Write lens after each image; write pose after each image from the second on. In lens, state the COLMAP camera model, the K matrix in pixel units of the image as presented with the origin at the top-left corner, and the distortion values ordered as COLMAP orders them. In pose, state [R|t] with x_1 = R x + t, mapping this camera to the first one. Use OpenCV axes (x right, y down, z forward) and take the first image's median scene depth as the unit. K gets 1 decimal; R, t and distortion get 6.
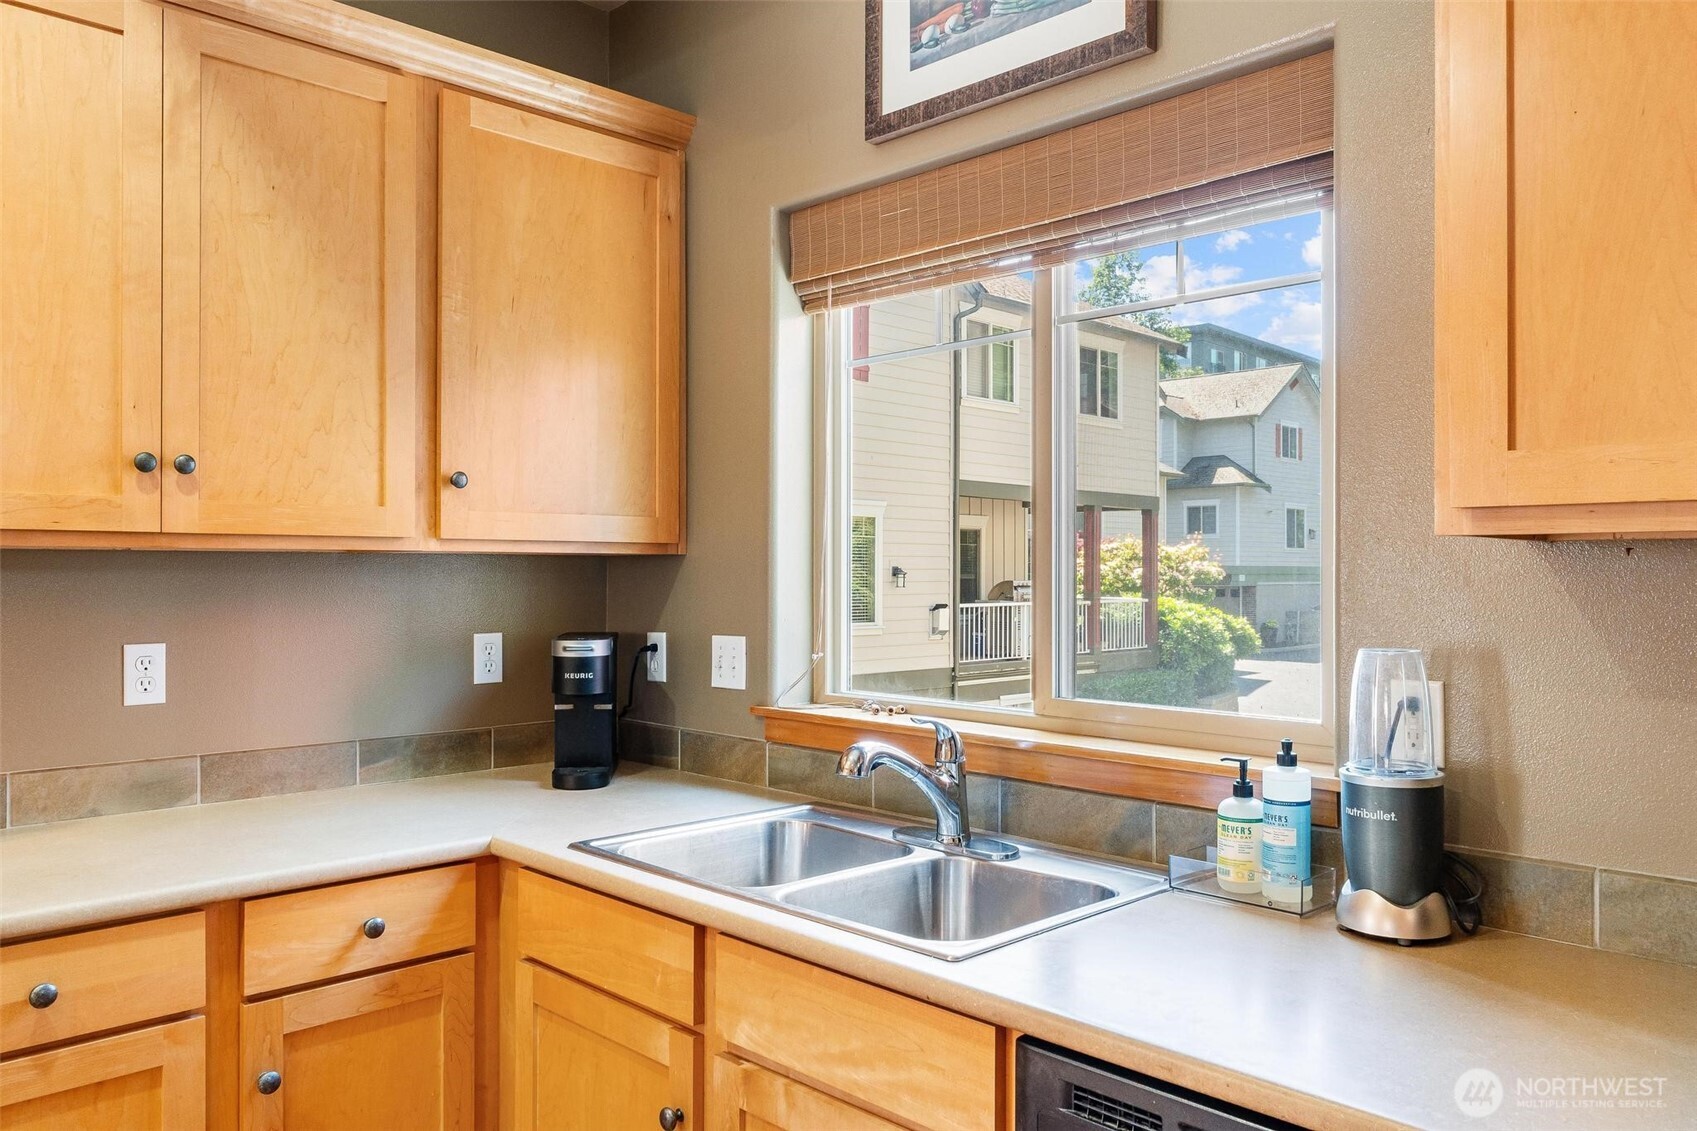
lens RADIAL K [[1228.7, 0, 854.7], [0, 1228.7, 564.7], [0, 0, 1]] dist [-0.013582, 0.010195]
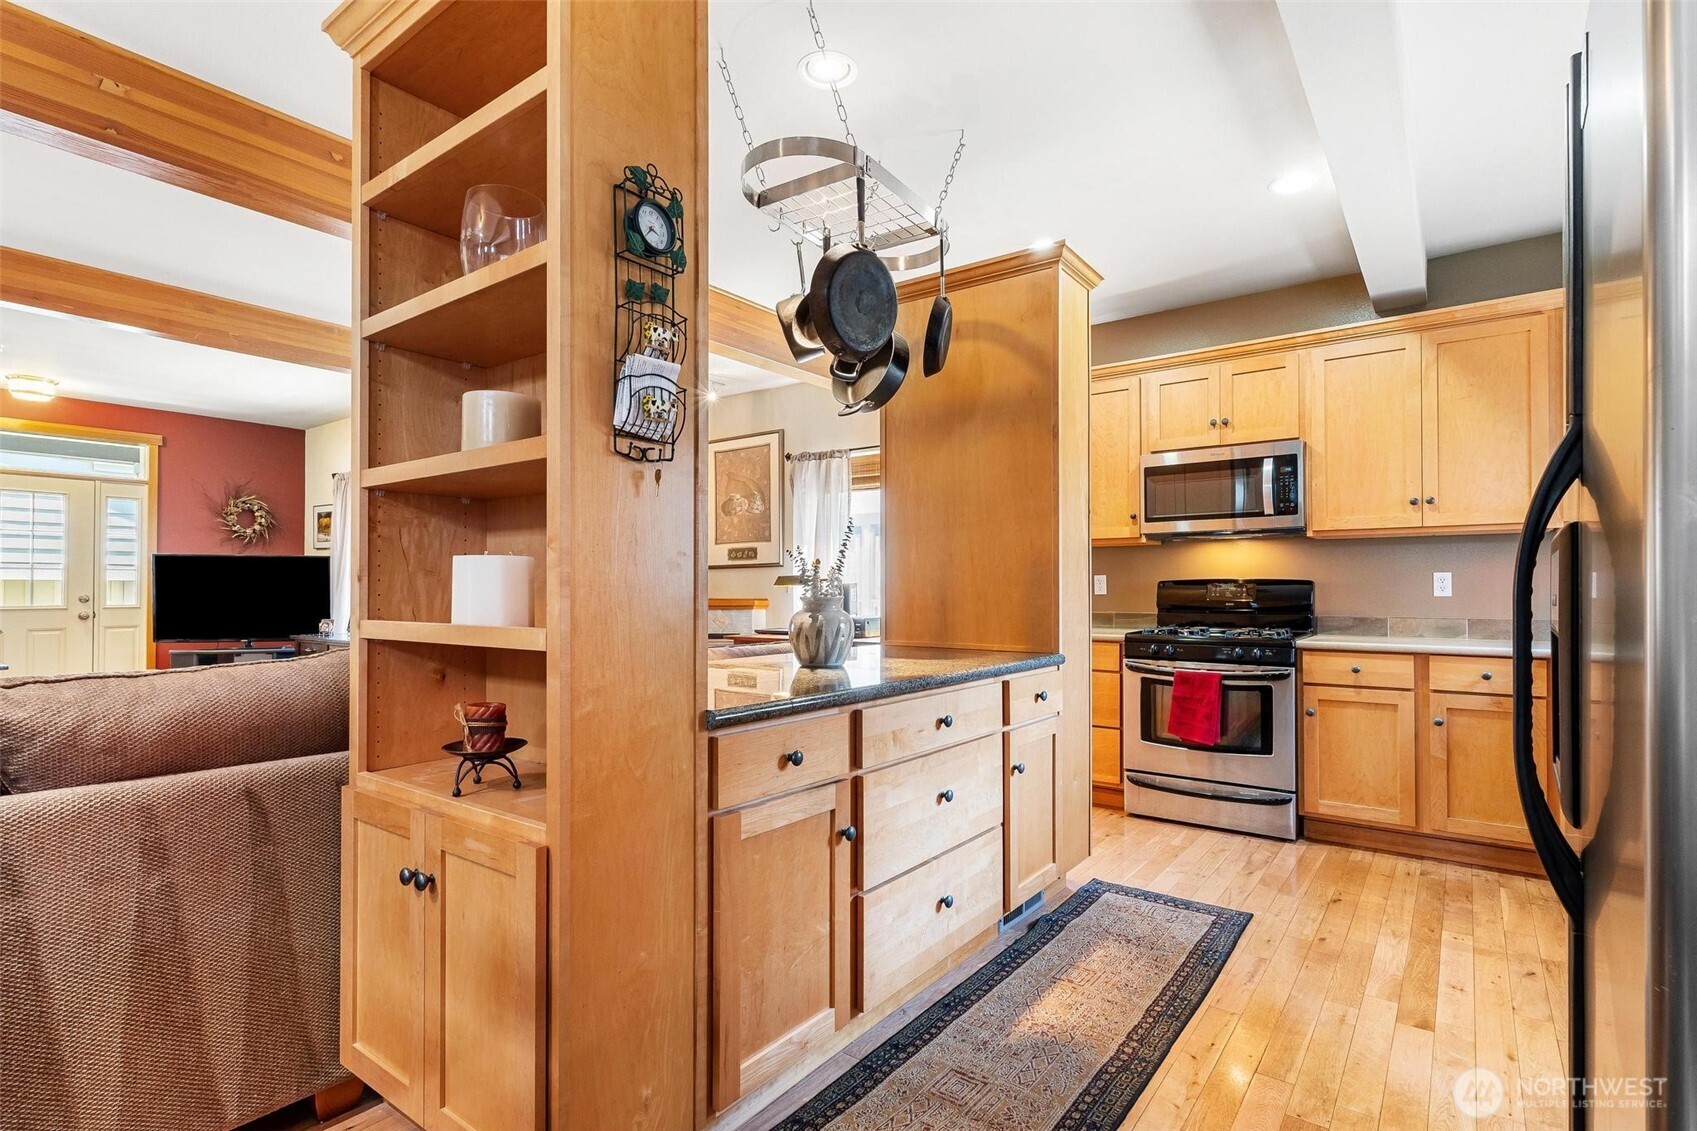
lens RADIAL K [[817.5, 0, 849.8], [0, 817.5, 578.4], [0, 0, 1]] dist [0.004907, -0.002459]
pose [[0.140387, -0.013374, -0.990006, 0.936102], [0.004576, 0.999907, -0.012859, 0.094447], [0.990086, -0.002725, 0.140436, -0.457123]]
